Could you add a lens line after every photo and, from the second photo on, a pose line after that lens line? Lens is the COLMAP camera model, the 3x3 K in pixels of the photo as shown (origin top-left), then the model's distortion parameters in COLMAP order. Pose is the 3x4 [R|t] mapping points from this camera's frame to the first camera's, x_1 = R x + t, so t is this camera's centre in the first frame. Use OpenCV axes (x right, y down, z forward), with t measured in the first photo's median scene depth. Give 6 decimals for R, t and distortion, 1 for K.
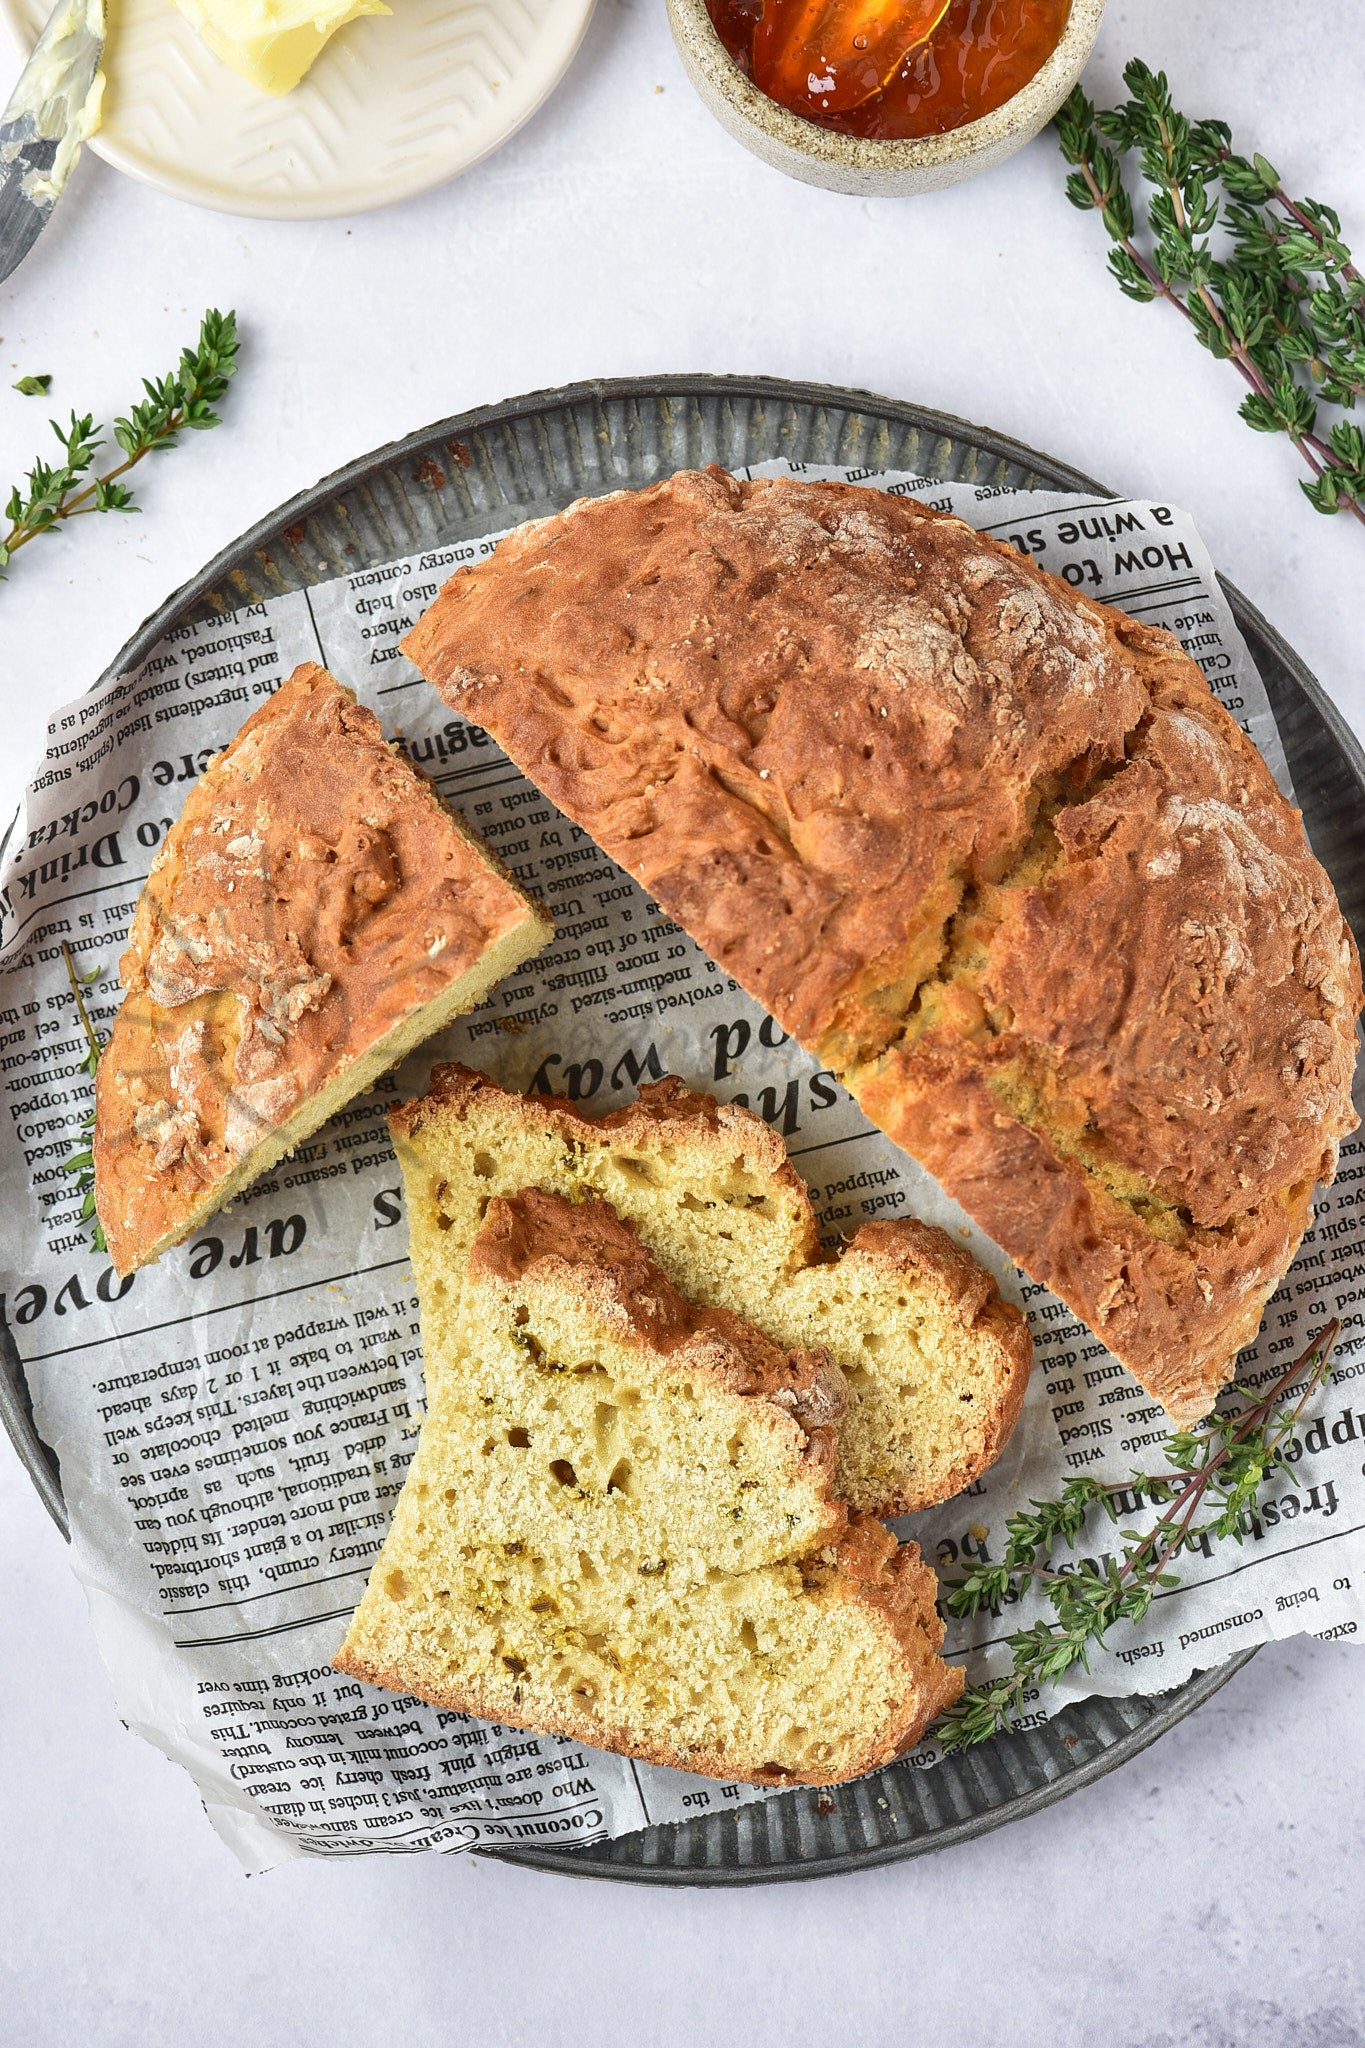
lens RADIAL K [[6566.6, 0, 682.5], [0, 6566.6, 1024.0], [0, 0, 1]] dist [-0.102069, -1.437213]
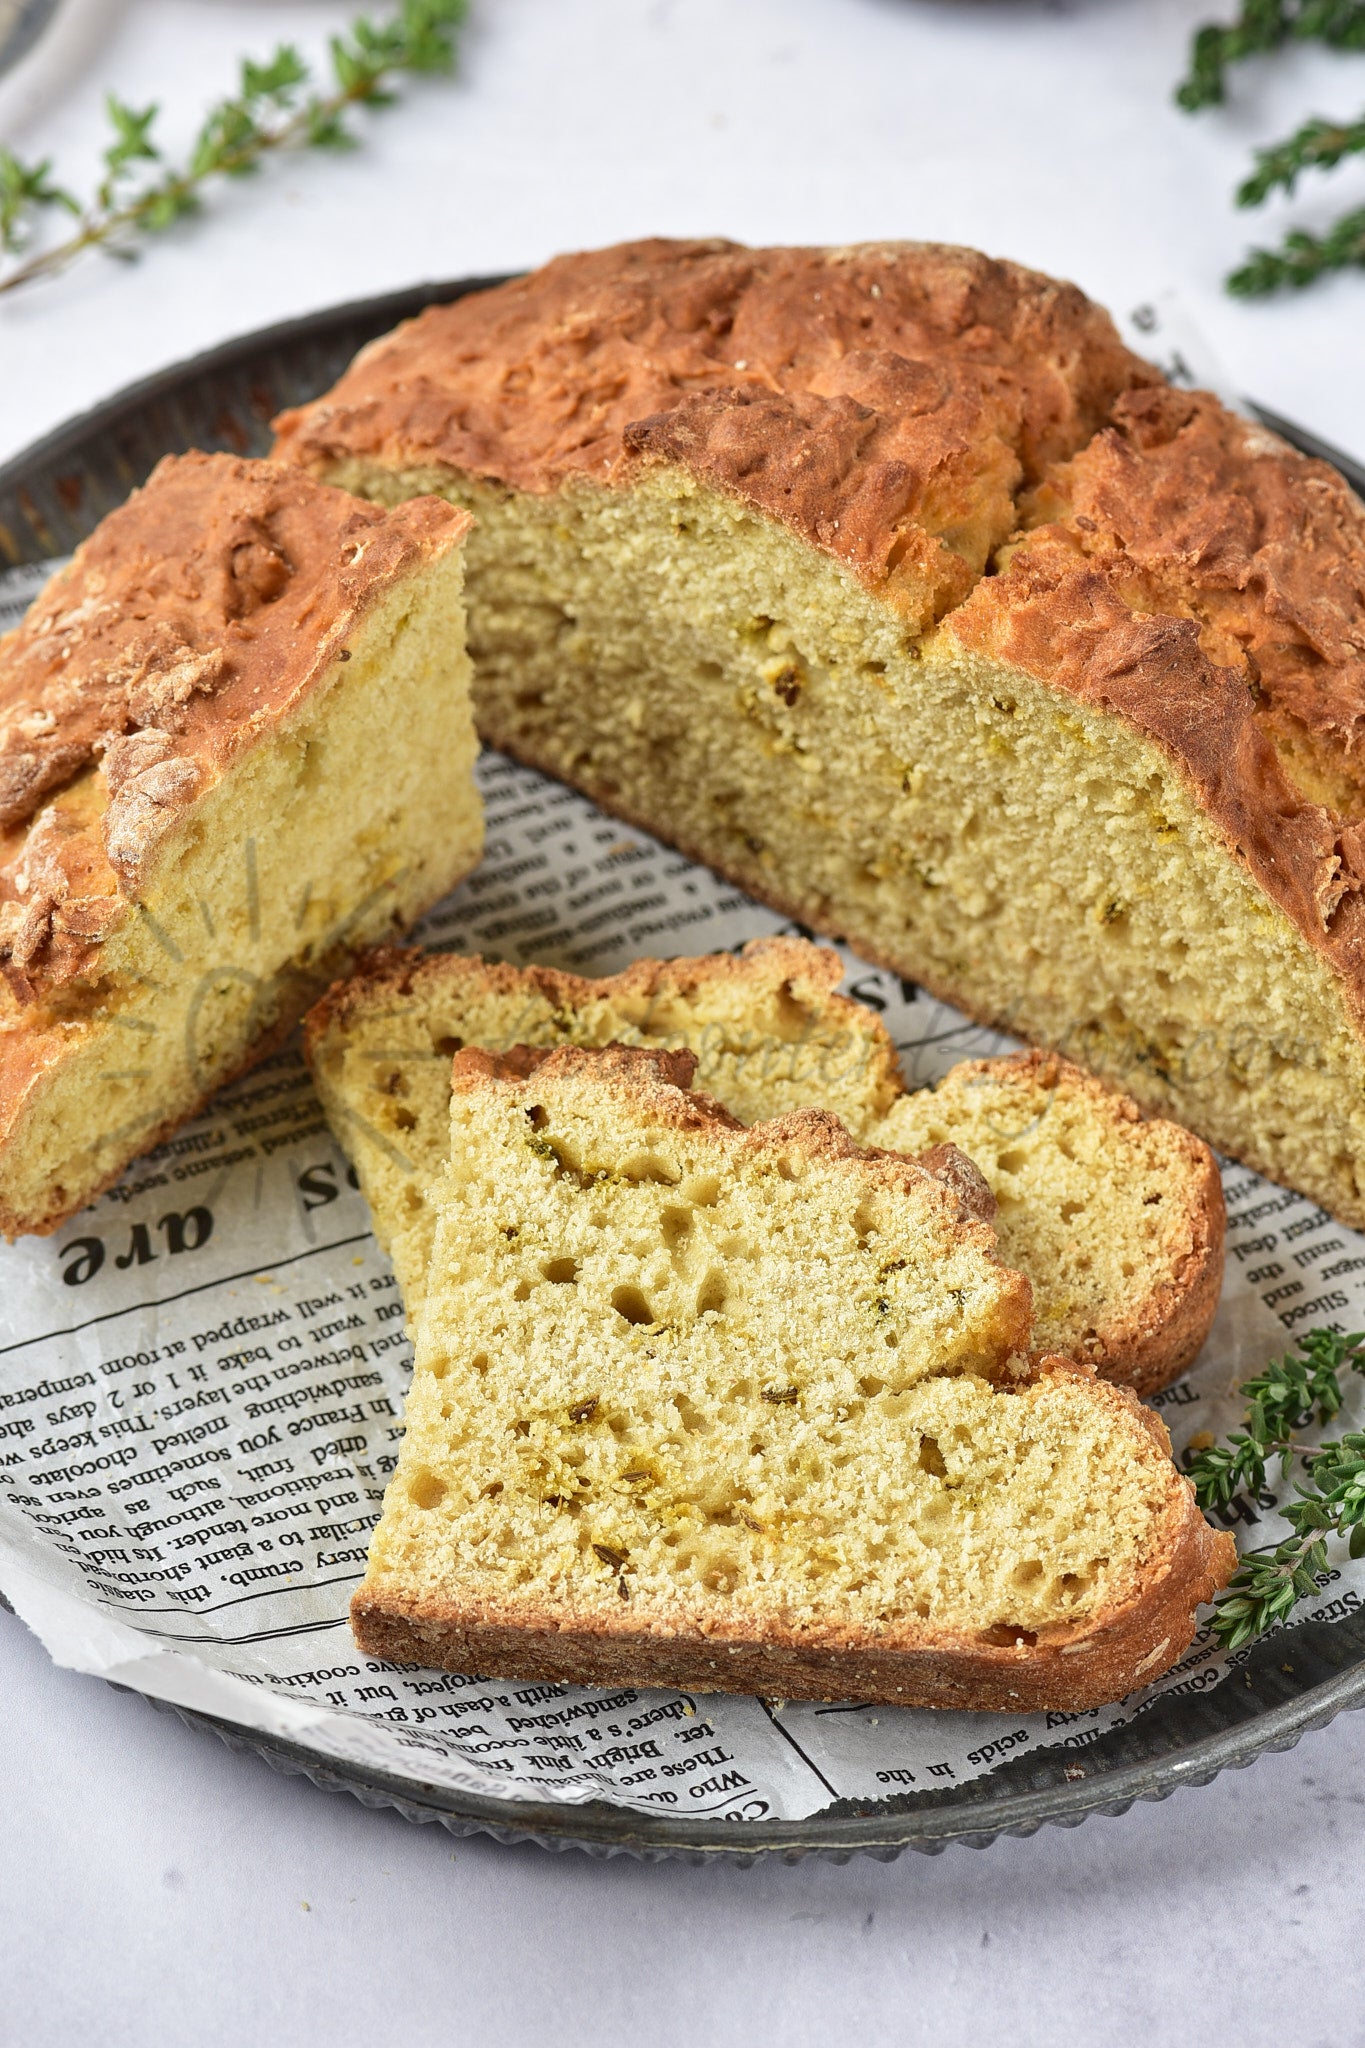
lens RADIAL K [[7003.1, 0, 680.2], [0, 7003.1, 979.0], [0, 0, 1]] dist [-0.120198, -1.181023]
pose [[0.982094, -0.118705, 0.146289, -0.120387], [0.180949, 0.810478, -0.557120, 0.465502], [-0.052431, 0.573615, 0.817446, 0.356850]]
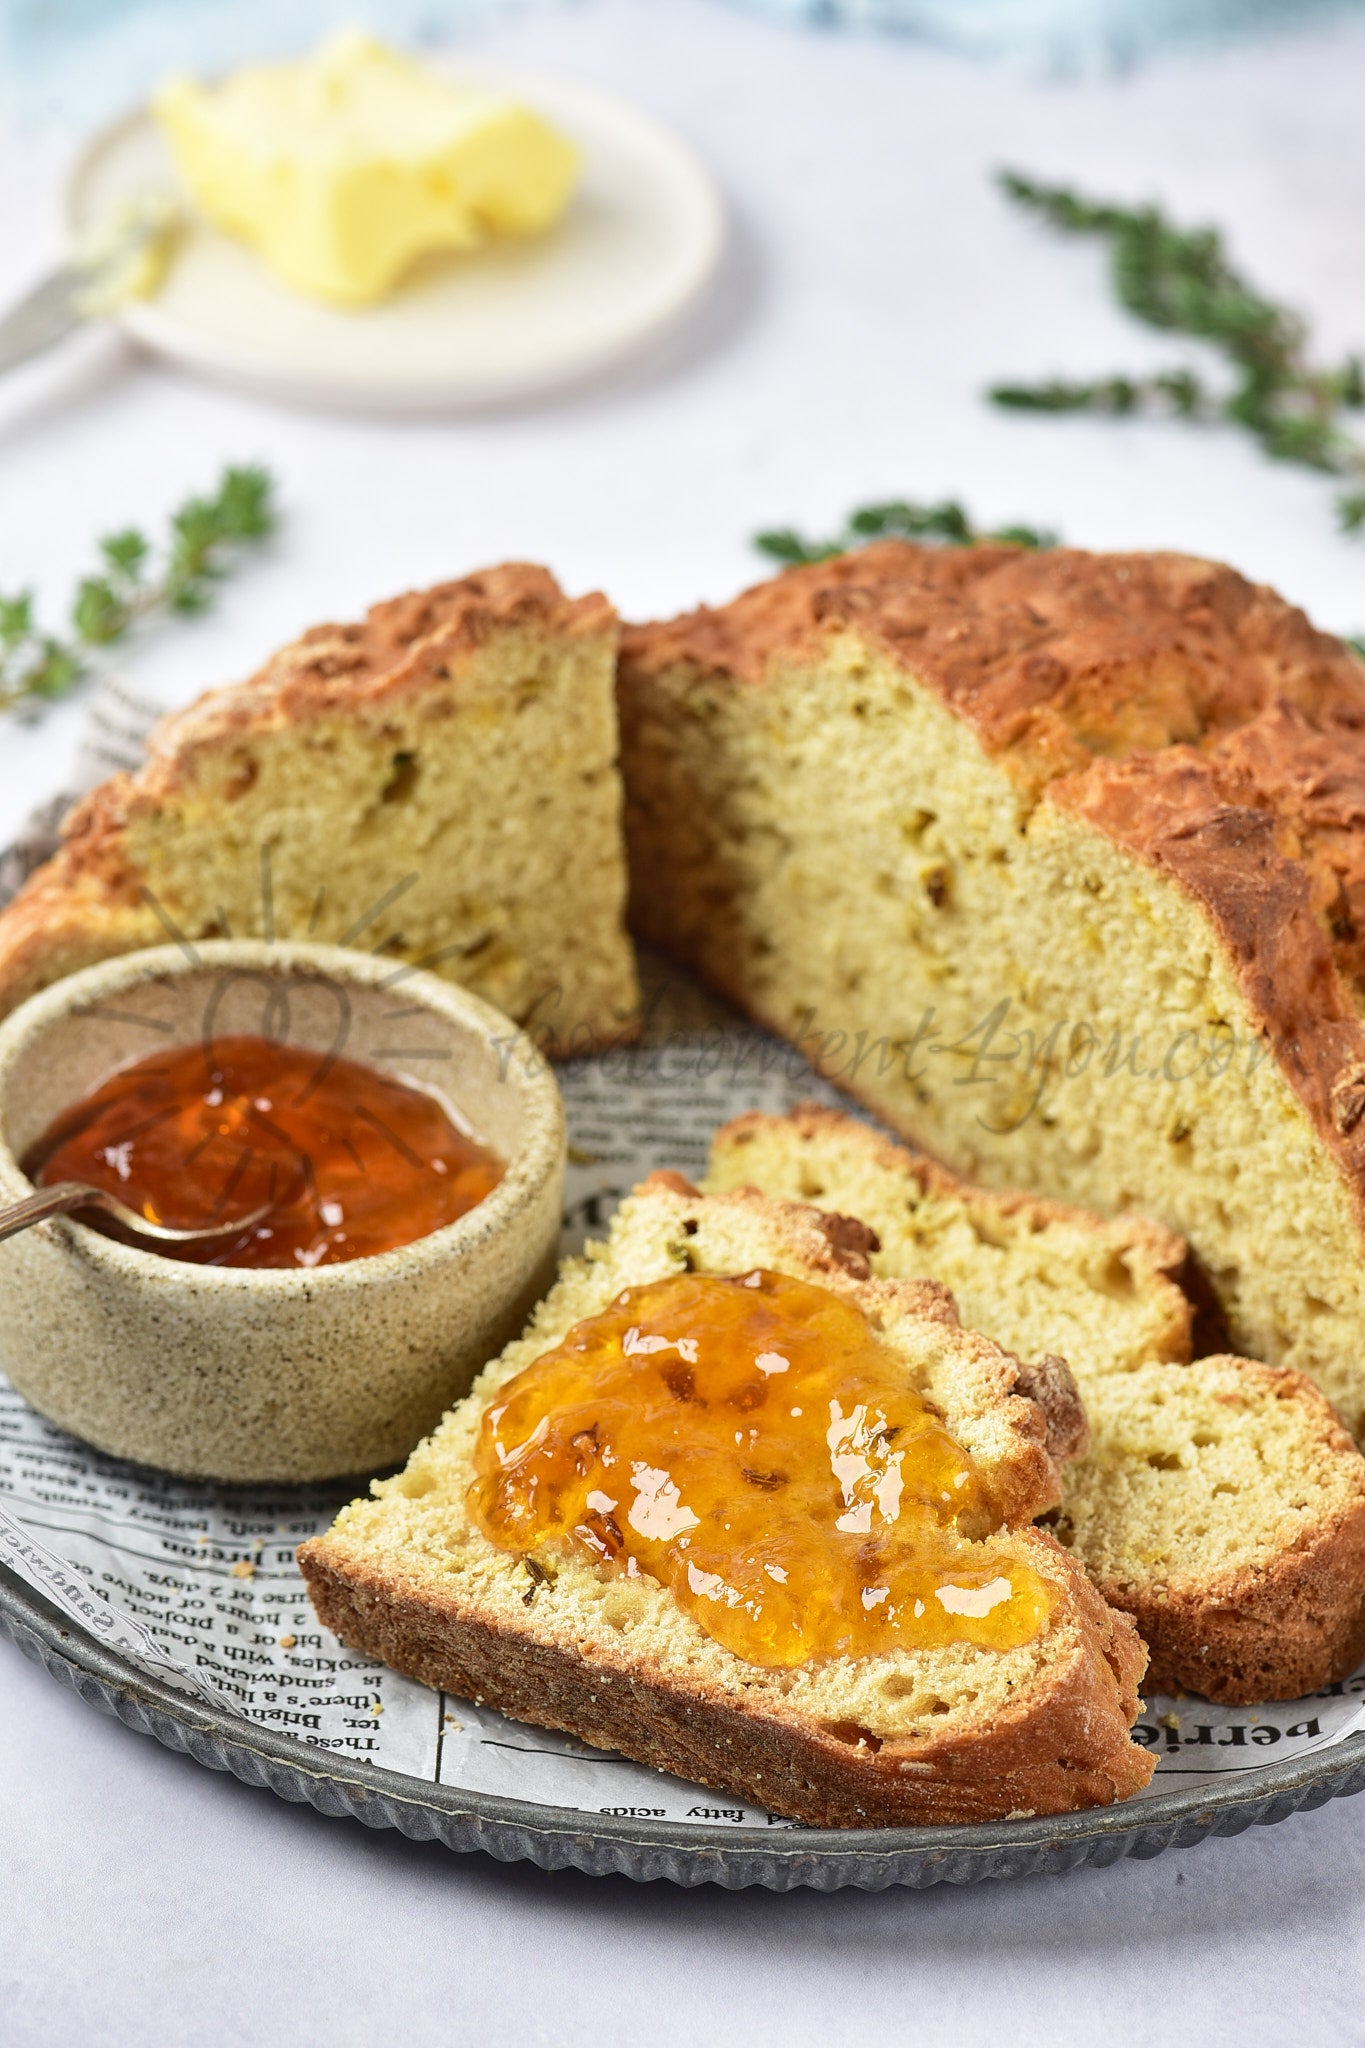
lens RADIAL K [[7003.1, 0, 680.2], [0, 7003.1, 979.0], [0, 0, 1]] dist [-0.120198, -1.181023]
pose [[0.989819, 0.094324, -0.106587, 0.071676], [-0.142196, 0.622817, -0.769337, 0.644223], [-0.006183, 0.776660, 0.629889, 0.476465]]
